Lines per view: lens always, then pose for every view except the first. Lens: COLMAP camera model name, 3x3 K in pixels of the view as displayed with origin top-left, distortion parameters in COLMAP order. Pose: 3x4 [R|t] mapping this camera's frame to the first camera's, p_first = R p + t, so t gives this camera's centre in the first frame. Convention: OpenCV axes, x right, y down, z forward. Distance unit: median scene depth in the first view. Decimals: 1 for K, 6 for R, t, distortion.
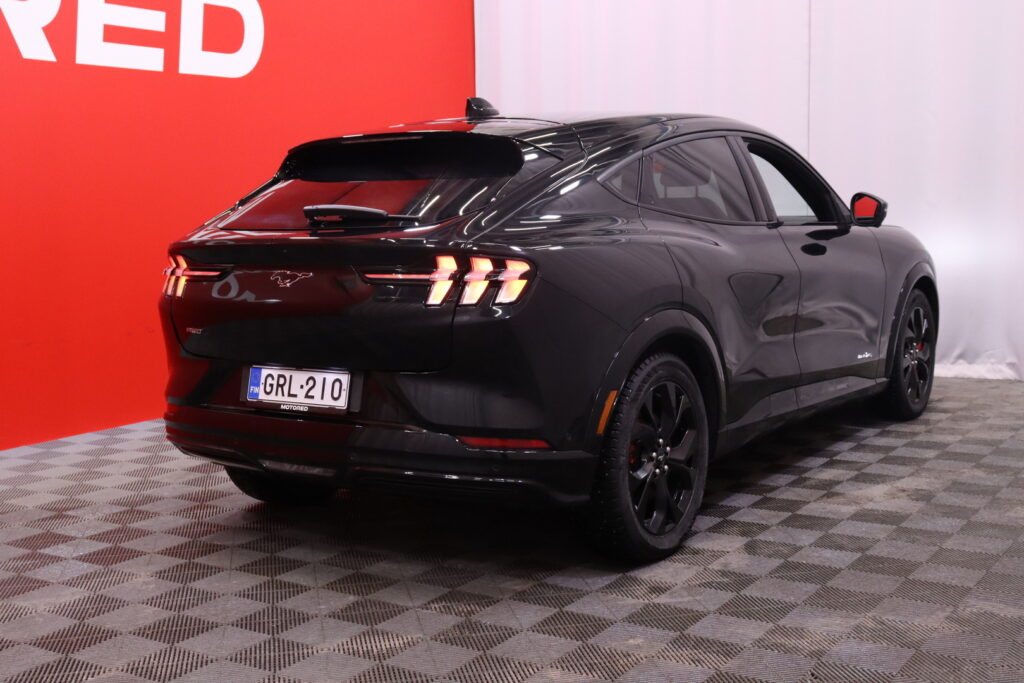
lens RADIAL K [[1198.8, 0, 515.1], [0, 1198.8, 336.0], [0, 0, 1]] dist [0.073465, 0.000000]
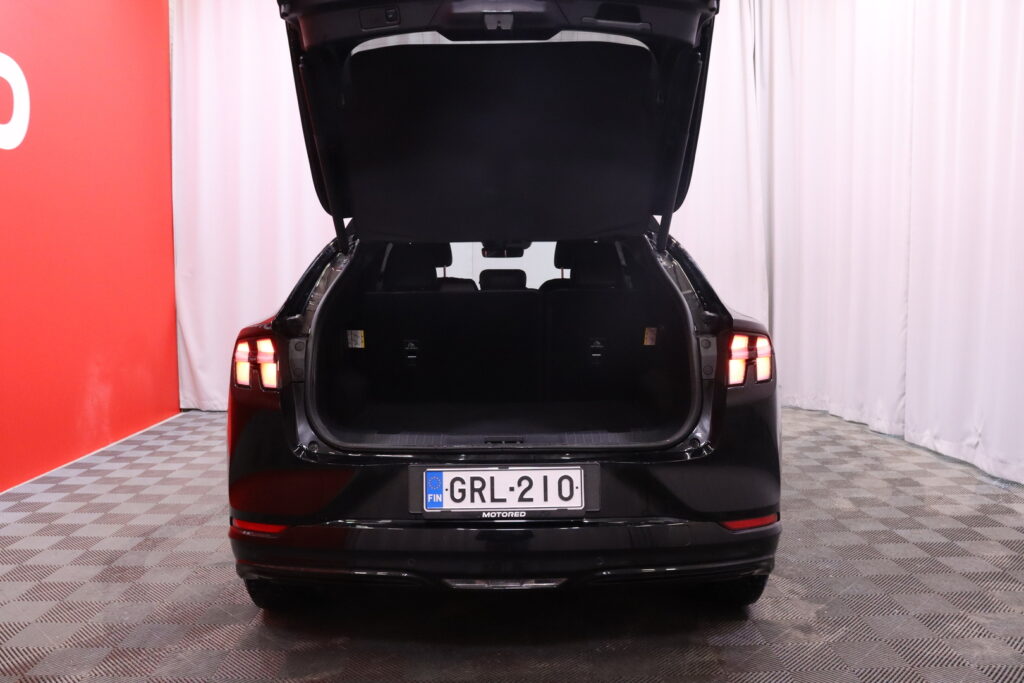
lens RADIAL K [[829.6, 0, 507.2], [0, 829.6, 346.9], [0, 0, 1]] dist [-0.105151, 0.019800]
pose [[0.824459, -0.028351, 0.565210, -0.510567], [0.049926, 0.998494, -0.022741, -0.045466], [-0.563715, 0.046967, 0.824633, 0.512431]]
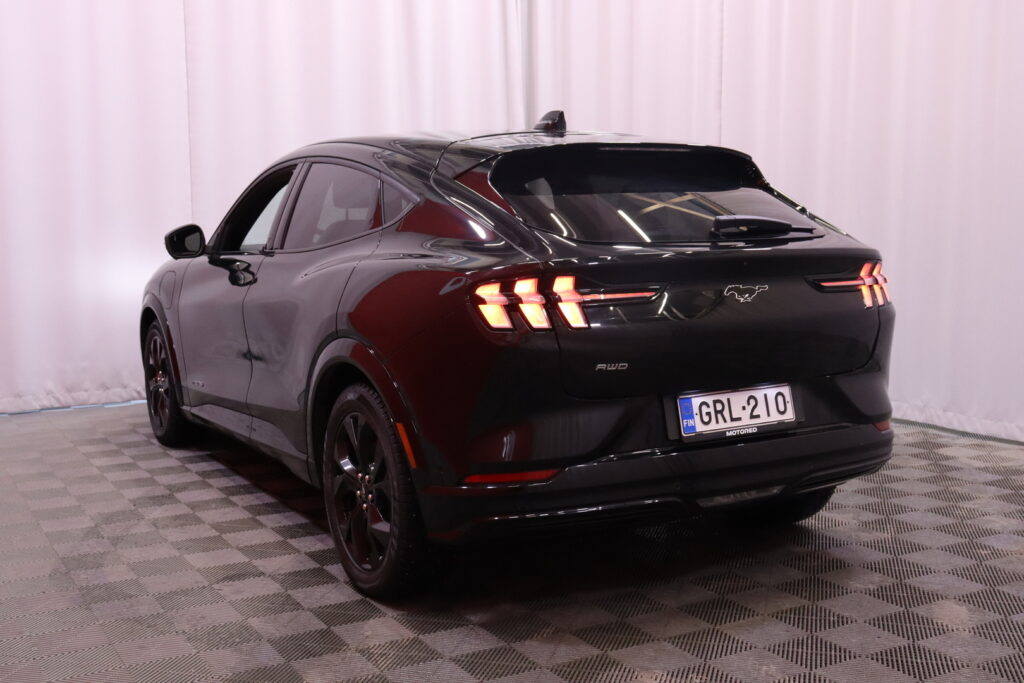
lens RADIAL K [[1128.0, 0, 511.0], [0, 1128.0, 342.6], [0, 0, 1]] dist [0.026681, 0.000000]
pose [[0.439313, -0.077427, 0.894991, -1.043816], [0.102877, 0.994060, 0.035499, -0.058565], [-0.892424, 0.076479, 0.444669, 0.767311]]
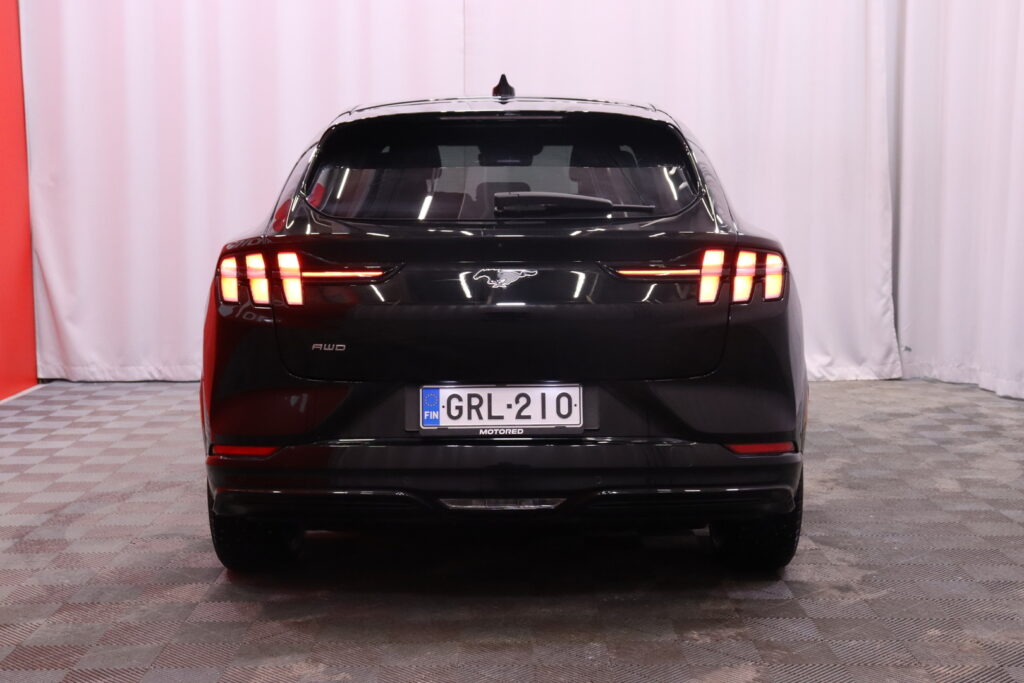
lens RADIAL K [[1417.3, 0, 507.8], [0, 1417.3, 334.7], [0, 0, 1]] dist [0.108767, 0.000000]
pose [[0.829356, -0.034800, 0.557635, -0.733394], [0.046235, 0.998910, -0.006425, -0.001531], [-0.556804, 0.031111, 0.830061, 0.171912]]
